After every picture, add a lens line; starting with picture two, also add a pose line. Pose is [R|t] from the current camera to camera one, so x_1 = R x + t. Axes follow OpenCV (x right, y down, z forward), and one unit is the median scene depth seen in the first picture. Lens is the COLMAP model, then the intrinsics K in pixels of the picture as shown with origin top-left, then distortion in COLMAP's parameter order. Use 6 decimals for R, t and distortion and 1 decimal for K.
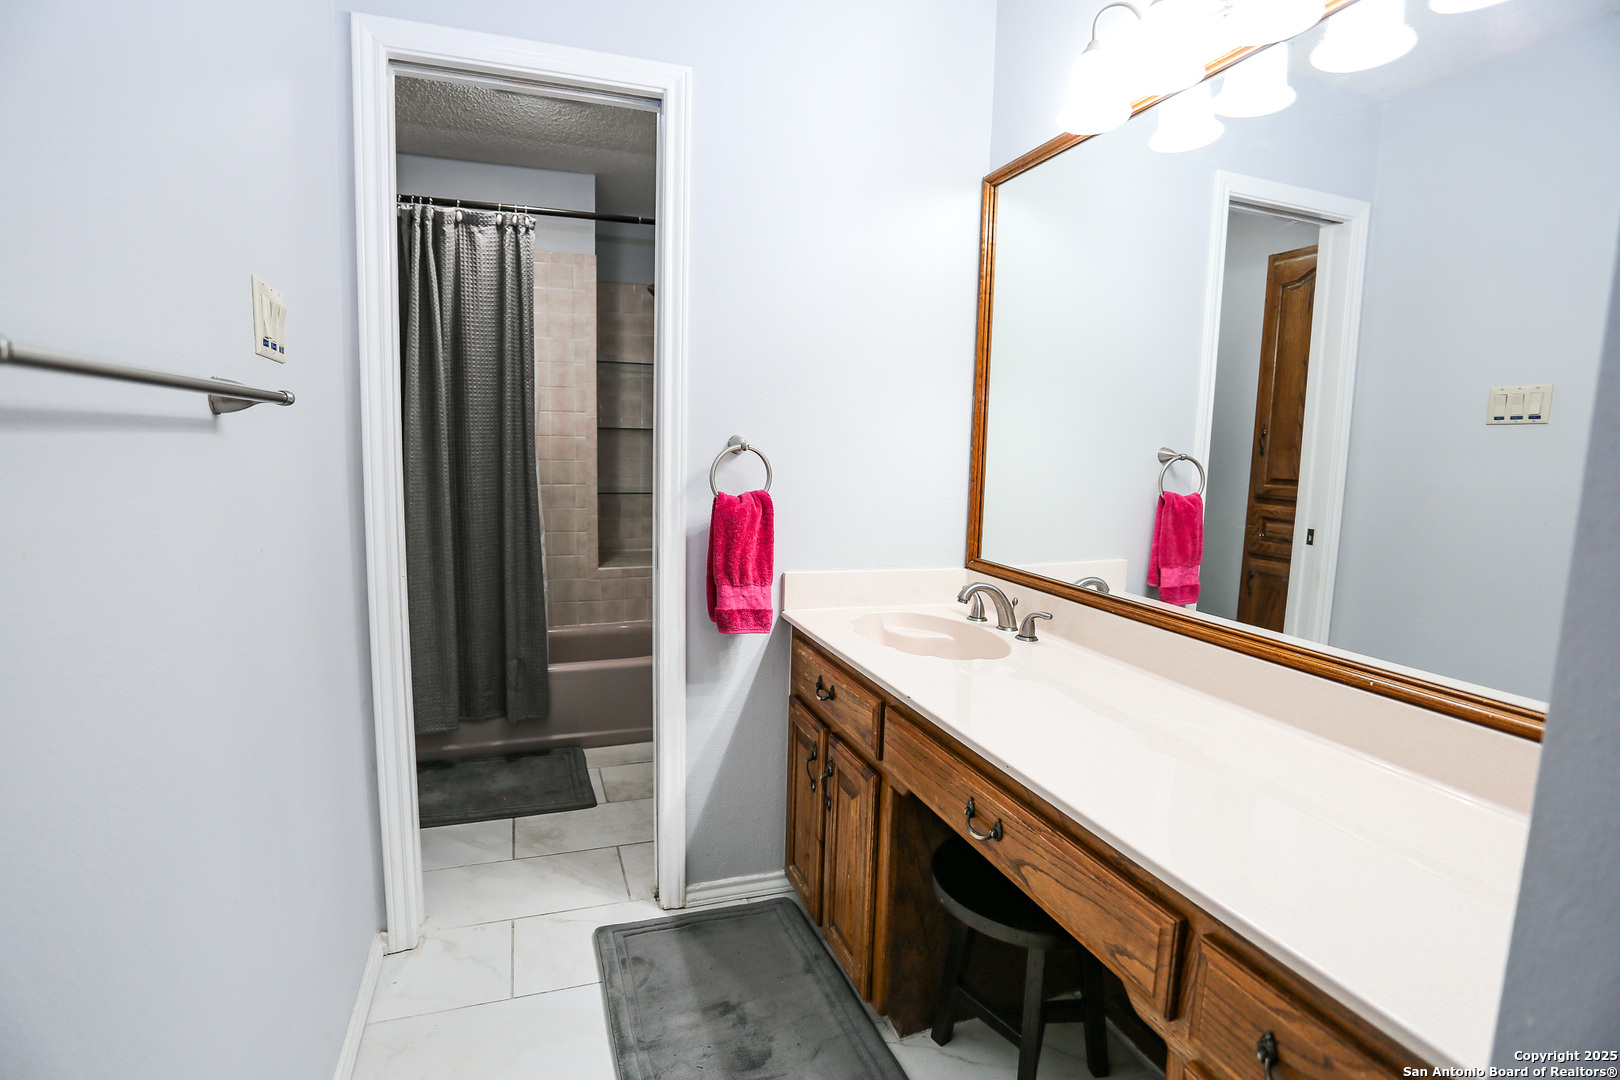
lens RADIAL K [[790.3, 0, 801.4], [0, 790.3, 544.9], [0, 0, 1]] dist [-0.074465, 0.028855]
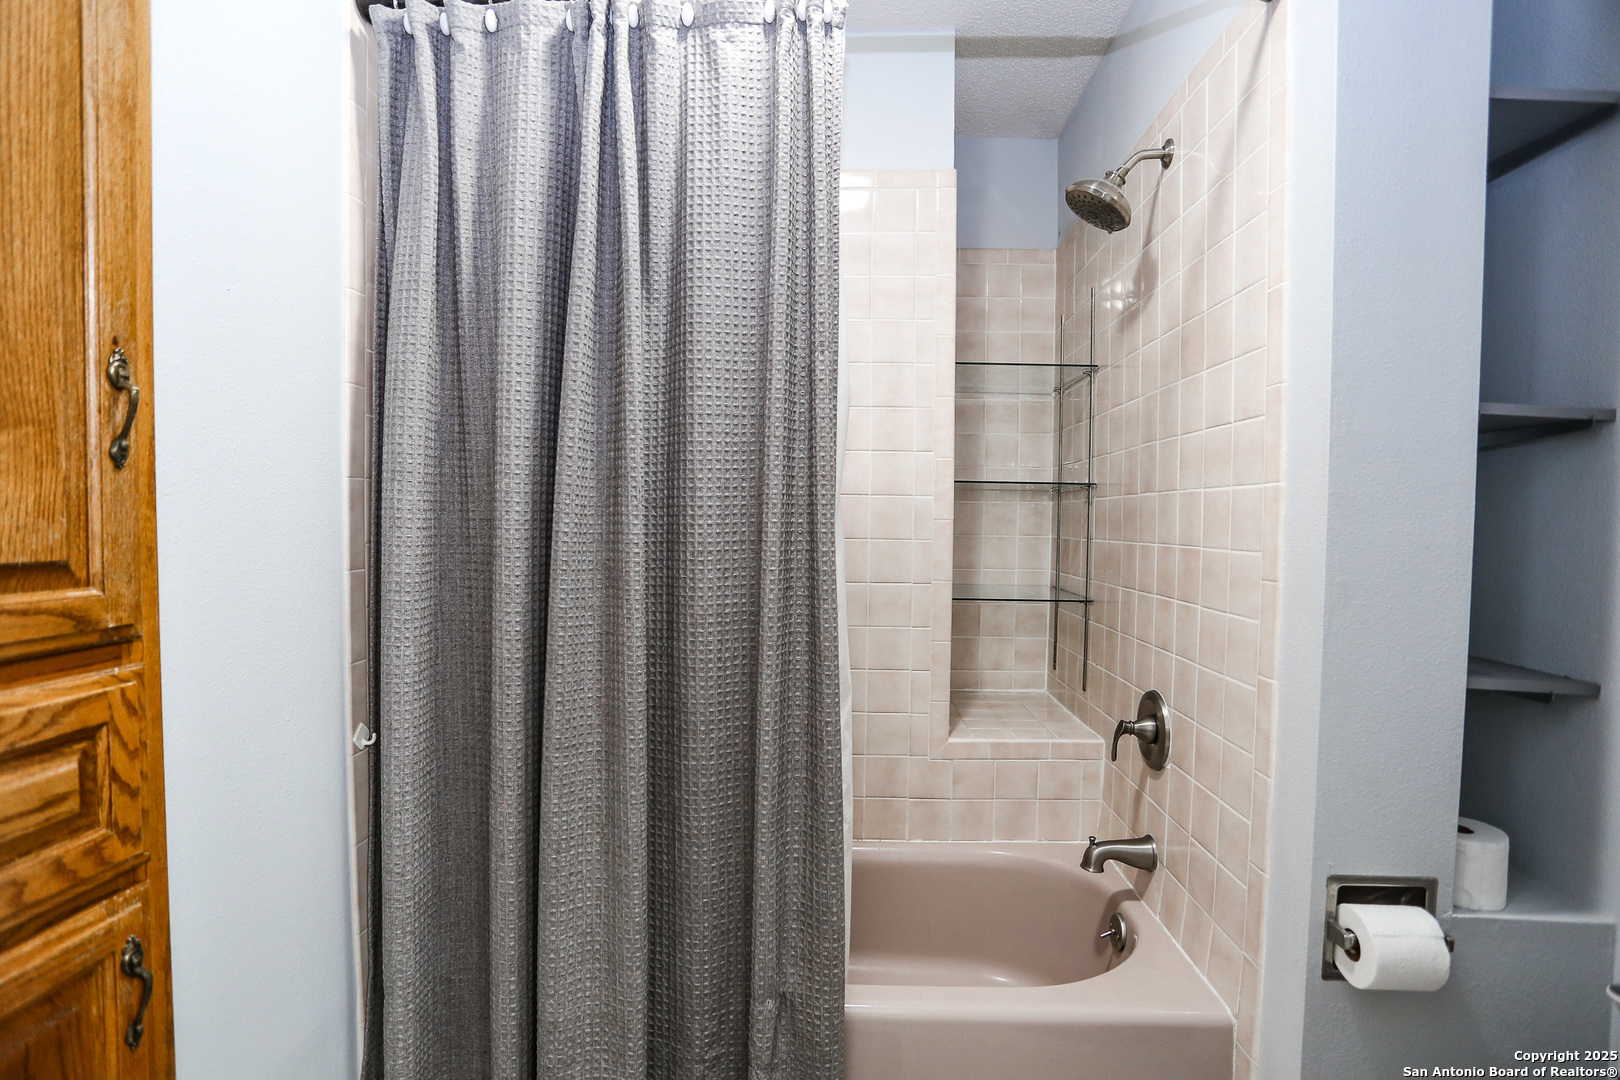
lens RADIAL K [[790.3, 0, 801.4], [0, 790.3, 544.9], [0, 0, 1]] dist [-0.074465, 0.028855]
pose [[0.923962, 0.002737, -0.382476, -0.189564], [-0.041003, 0.994921, -0.091931, -0.064068], [0.380281, 0.100624, 0.919381, 0.591435]]
